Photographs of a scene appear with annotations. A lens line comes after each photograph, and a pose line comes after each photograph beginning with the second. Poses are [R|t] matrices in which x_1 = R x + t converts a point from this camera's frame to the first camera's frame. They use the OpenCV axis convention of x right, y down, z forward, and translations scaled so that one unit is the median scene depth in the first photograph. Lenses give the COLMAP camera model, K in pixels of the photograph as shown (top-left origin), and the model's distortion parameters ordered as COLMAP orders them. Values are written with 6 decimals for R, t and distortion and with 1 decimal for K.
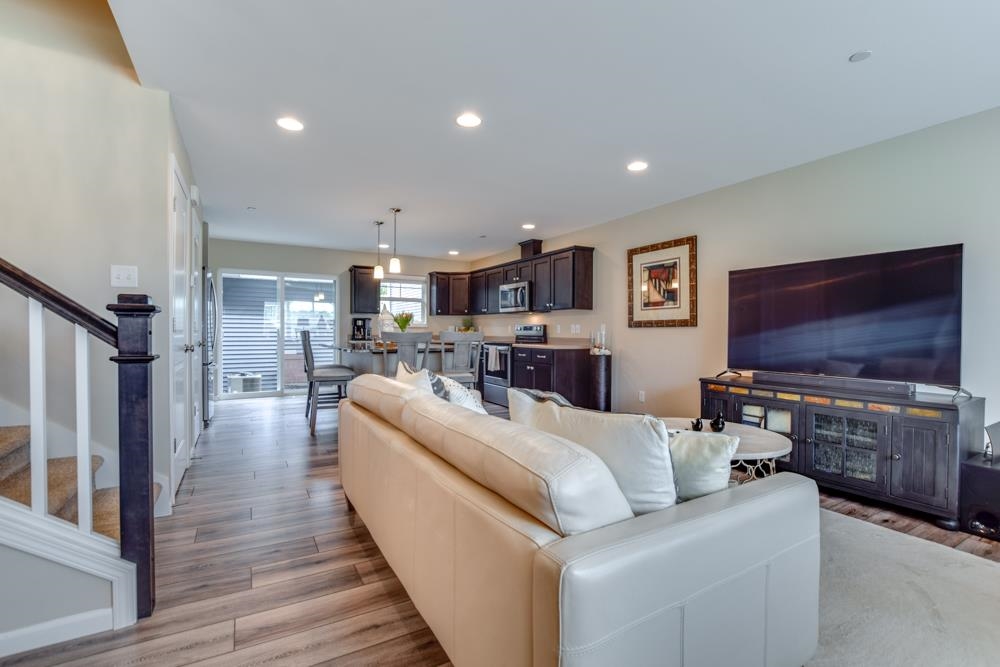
lens RADIAL K [[445.9, 0, 497.9], [0, 445.9, 334.3], [0, 0, 1]] dist [-0.013290, 0.000430]
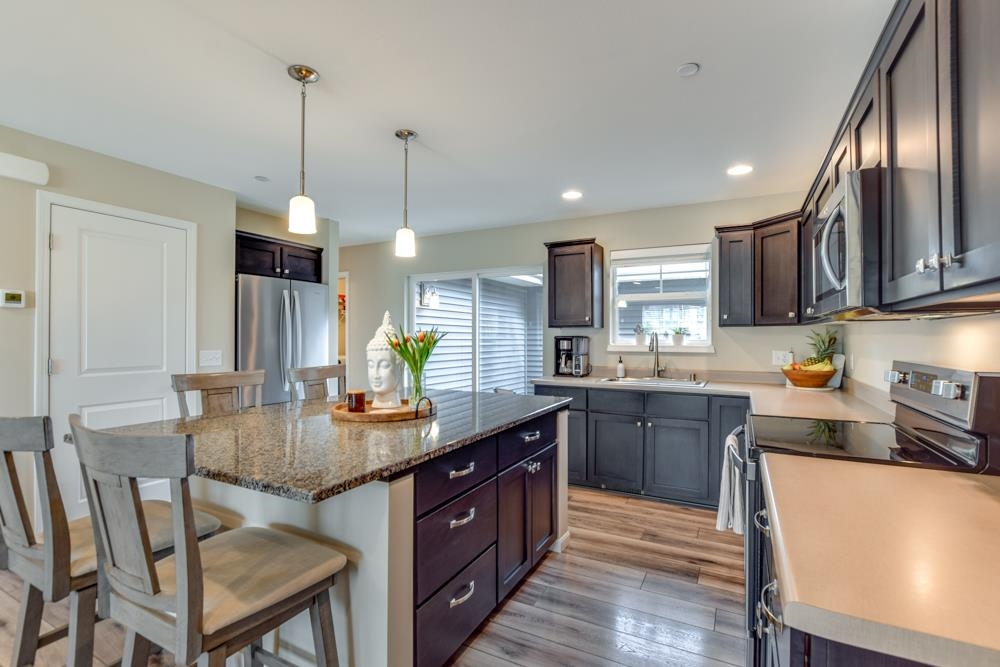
lens RADIAL K [[445.9, 0, 500.8], [0, 445.9, 336.9], [0, 0, 1]] dist [-0.013290, 0.000430]
pose [[0.522245, -0.006841, -0.852768, 0.202133], [-0.002201, 0.999954, -0.009370, -0.046533], [0.852792, 0.006770, 0.522206, 0.973841]]
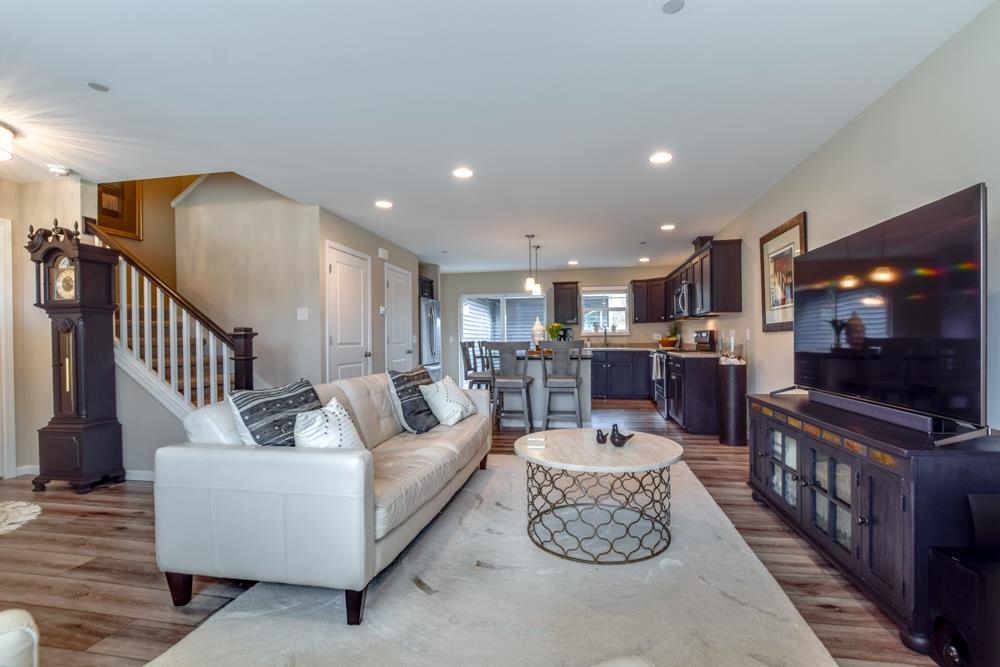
lens RADIAL K [[445.9, 0, 505.8], [0, 445.9, 338.5], [0, 0, 1]] dist [-0.013290, 0.000430]
pose [[0.760540, -0.016999, -0.649069, 0.490166], [0.012373, 0.999855, -0.011688, 0.000431], [0.649173, 0.000858, 0.760640, 0.070305]]
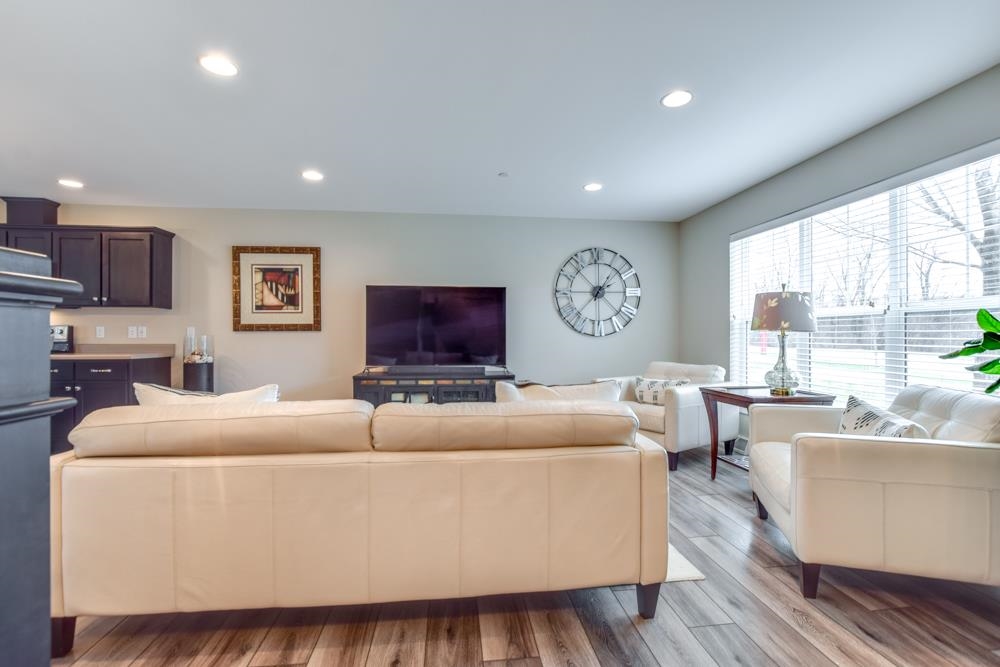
lens RADIAL K [[445.9, 0, 499.8], [0, 445.9, 333.8], [0, 0, 1]] dist [-0.013290, 0.000430]
pose [[0.401856, -0.003030, 0.915698, -0.338887], [0.006209, 0.999981, 0.000585, -0.007114], [-0.915682, 0.005451, 0.401867, 0.141526]]
